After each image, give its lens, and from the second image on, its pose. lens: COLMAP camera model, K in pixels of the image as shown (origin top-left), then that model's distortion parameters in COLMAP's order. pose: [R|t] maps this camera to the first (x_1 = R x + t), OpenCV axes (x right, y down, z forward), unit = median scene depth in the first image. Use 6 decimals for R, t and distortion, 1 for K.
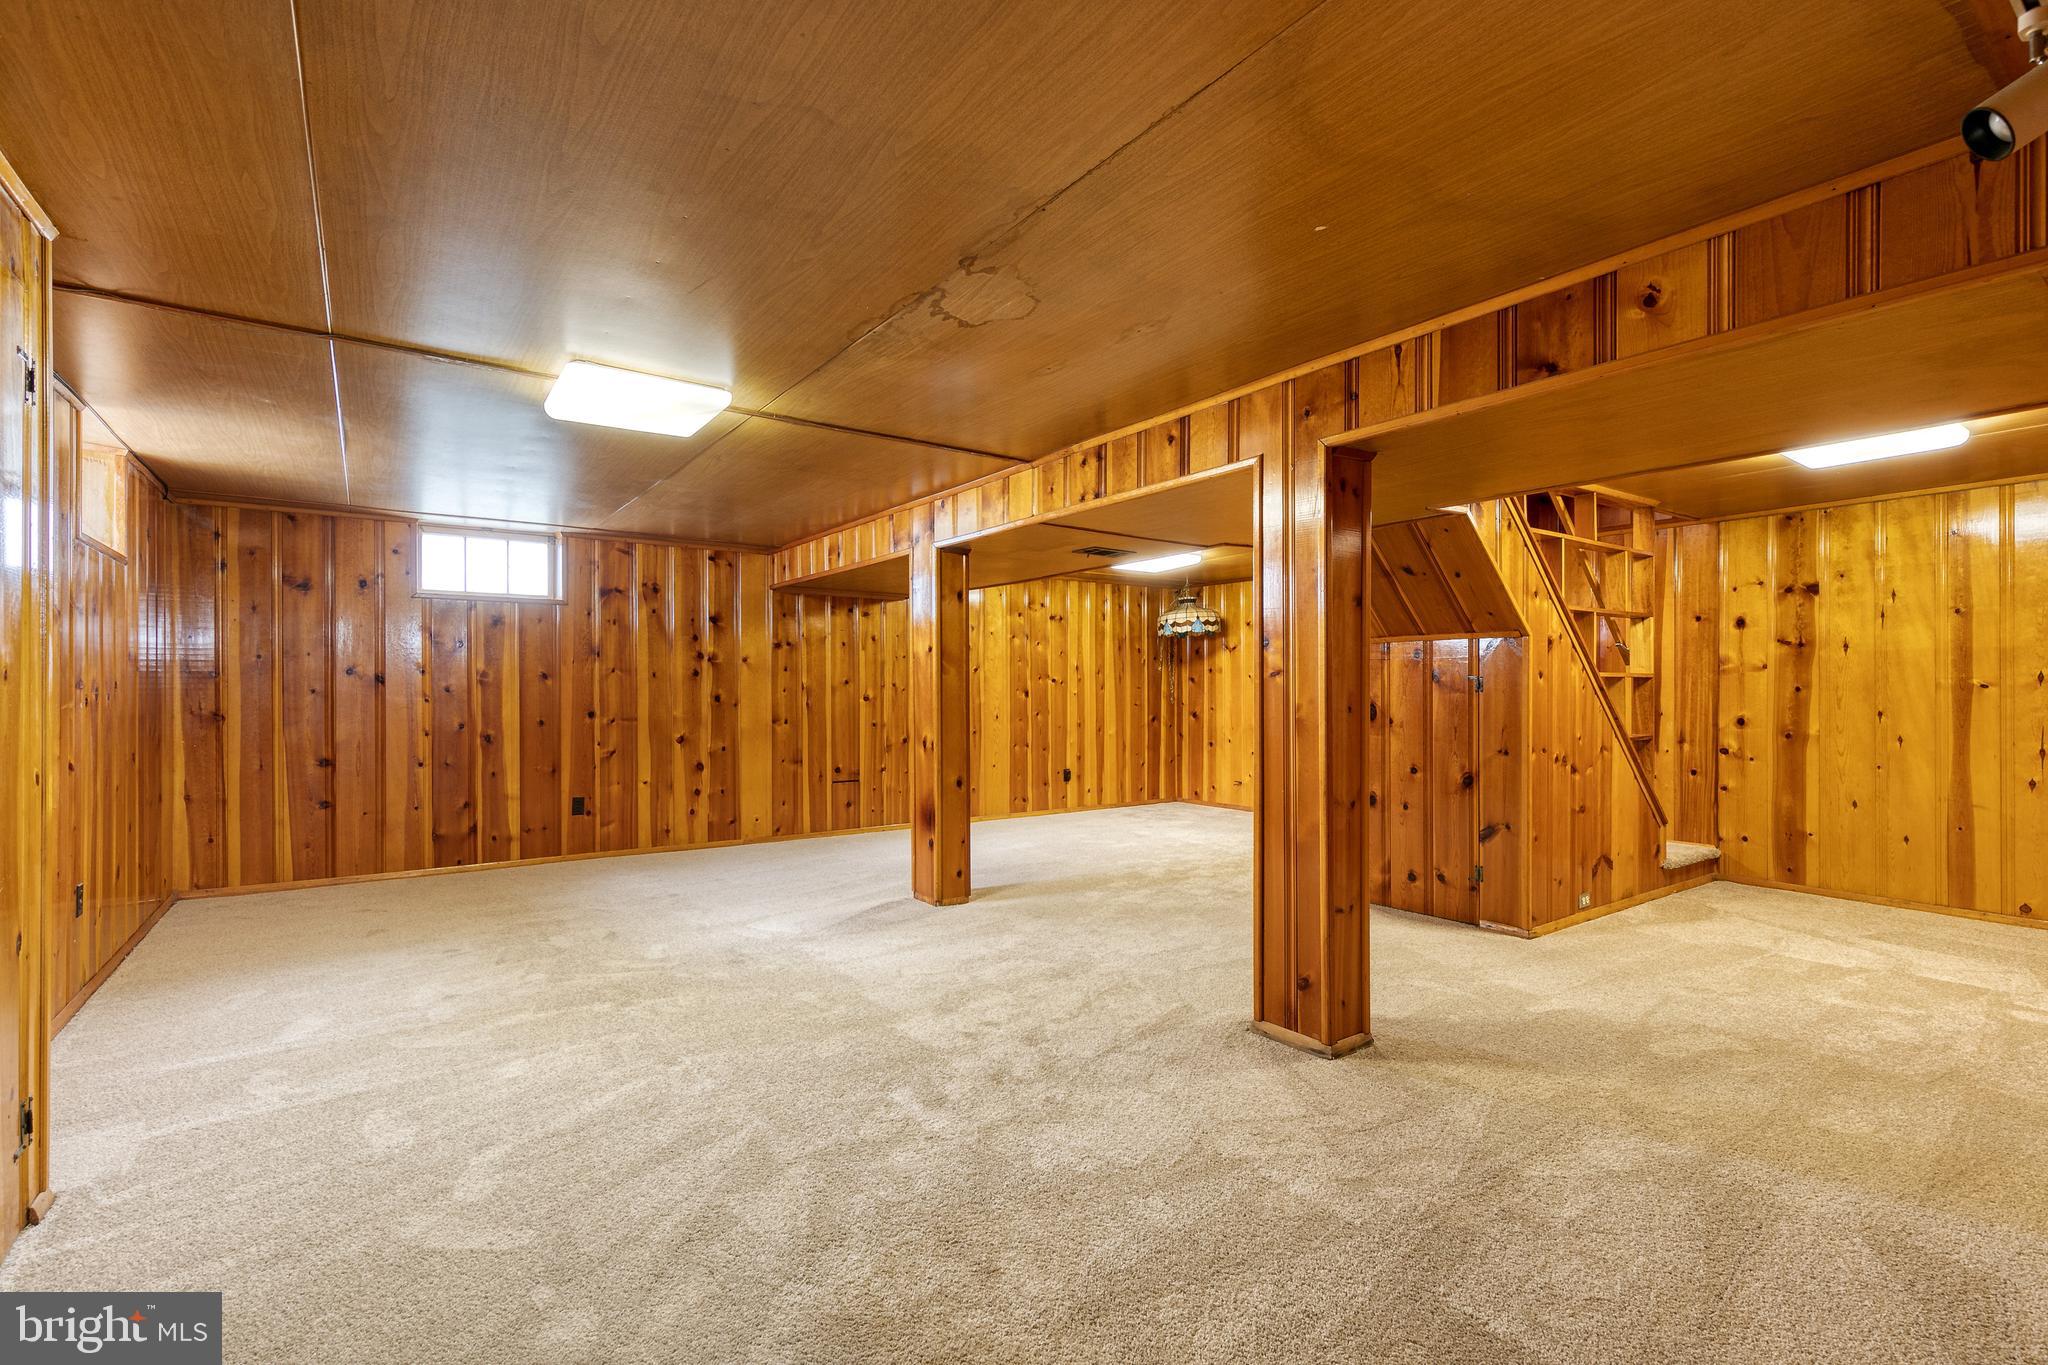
lens RADIAL K [[926.6, 0, 1037.8], [0, 926.6, 682.4], [0, 0, 1]] dist [0.005927, -0.000418]
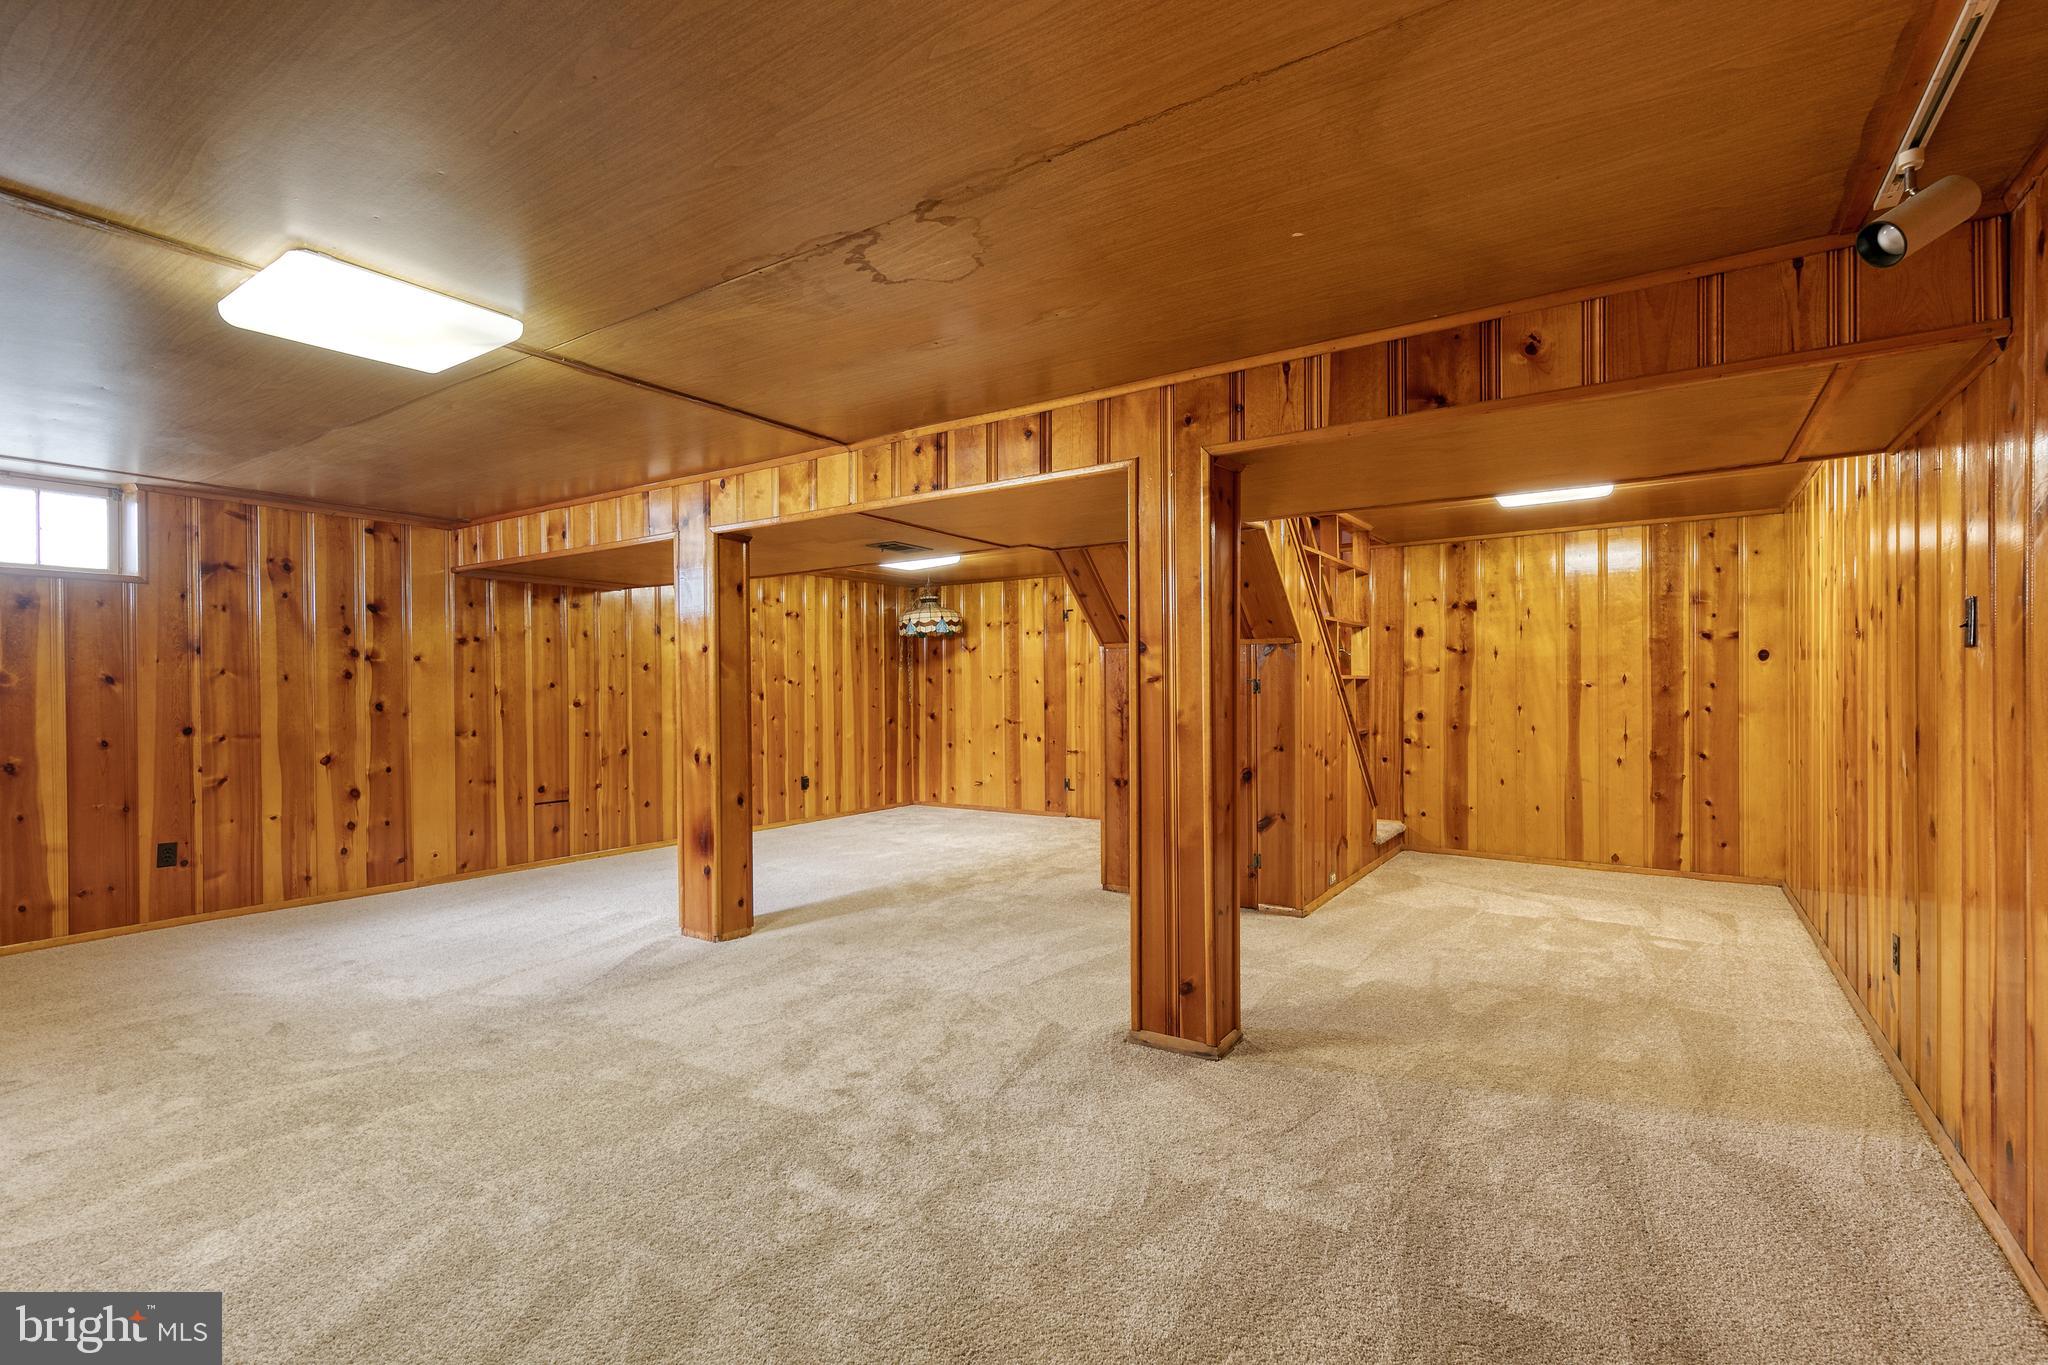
lens RADIAL K [[925.3, 0, 1042.1], [0, 925.3, 684.0], [0, 0, 1]] dist [0.007382, -0.000591]
pose [[0.935867, -0.004330, 0.352326, -0.126701], [0.002878, 0.999985, 0.004645, -0.006020], [-0.352341, -0.003333, 0.935866, 0.070158]]
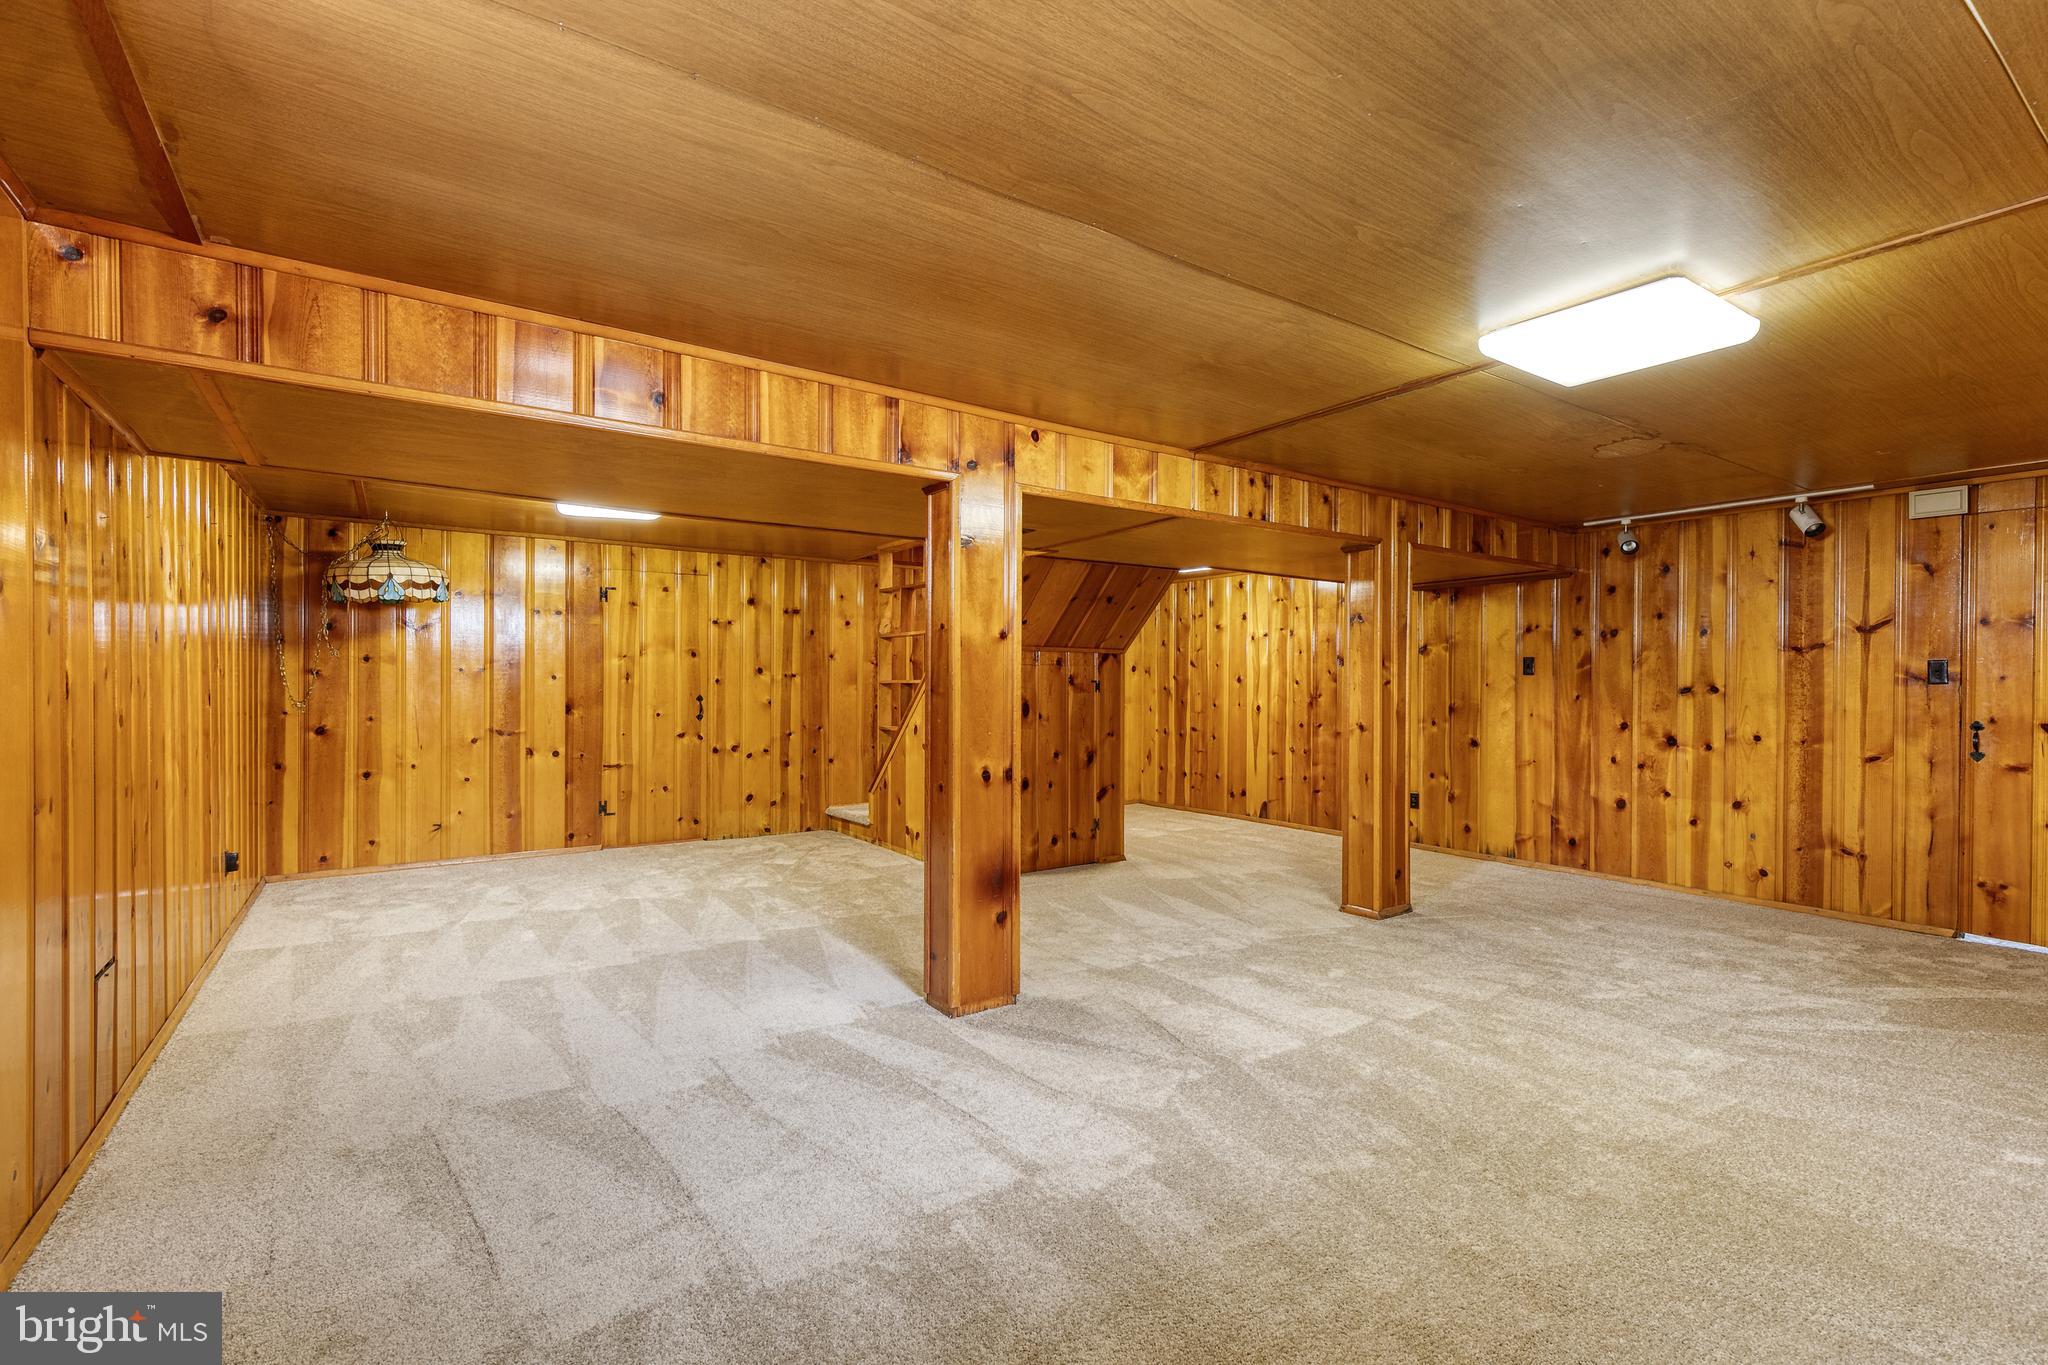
lens RADIAL K [[925.3, 0, 1042.1], [0, 925.3, 684.0], [0, 0, 1]] dist [0.007382, -0.000591]
pose [[0.012081, 0.000213, 0.999927, -0.803876], [-0.009387, 0.999956, -0.000100, 0.000039], [-0.999883, -0.009385, 0.012082, 0.965505]]
